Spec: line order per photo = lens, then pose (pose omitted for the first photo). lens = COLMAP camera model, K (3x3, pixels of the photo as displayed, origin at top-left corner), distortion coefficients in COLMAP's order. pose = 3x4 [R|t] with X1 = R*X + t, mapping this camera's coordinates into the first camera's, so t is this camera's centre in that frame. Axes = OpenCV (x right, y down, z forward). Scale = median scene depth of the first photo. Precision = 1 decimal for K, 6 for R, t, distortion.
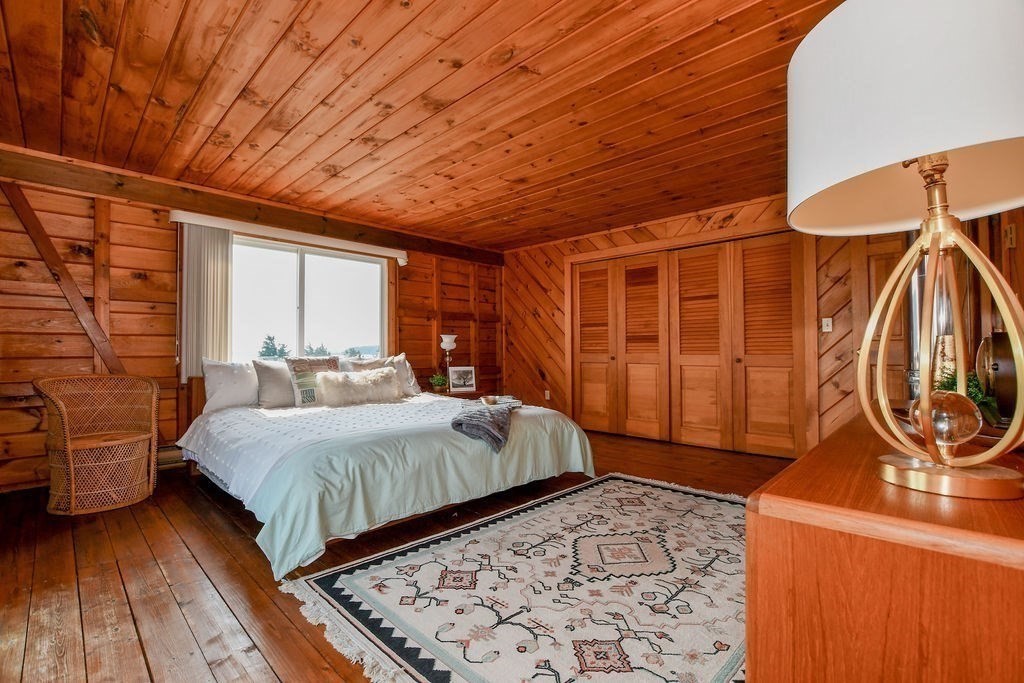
lens RADIAL K [[455.8, 0, 509.2], [0, 455.8, 342.3], [0, 0, 1]] dist [-0.031697, 0.003563]
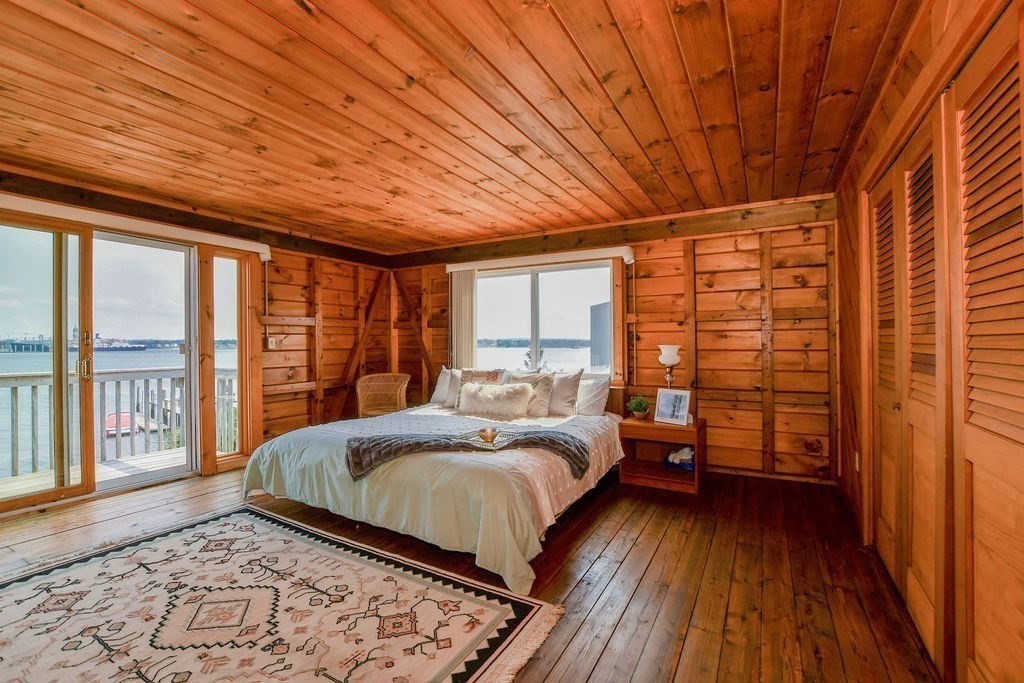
lens RADIAL K [[455.8, 0, 507.1], [0, 455.8, 341.2], [0, 0, 1]] dist [-0.031697, 0.003563]
pose [[0.243812, 0.000138, -0.969823, 1.125290], [0.021329, 0.999757, 0.005505, -0.068814], [0.969588, -0.022027, 0.243750, 1.207782]]
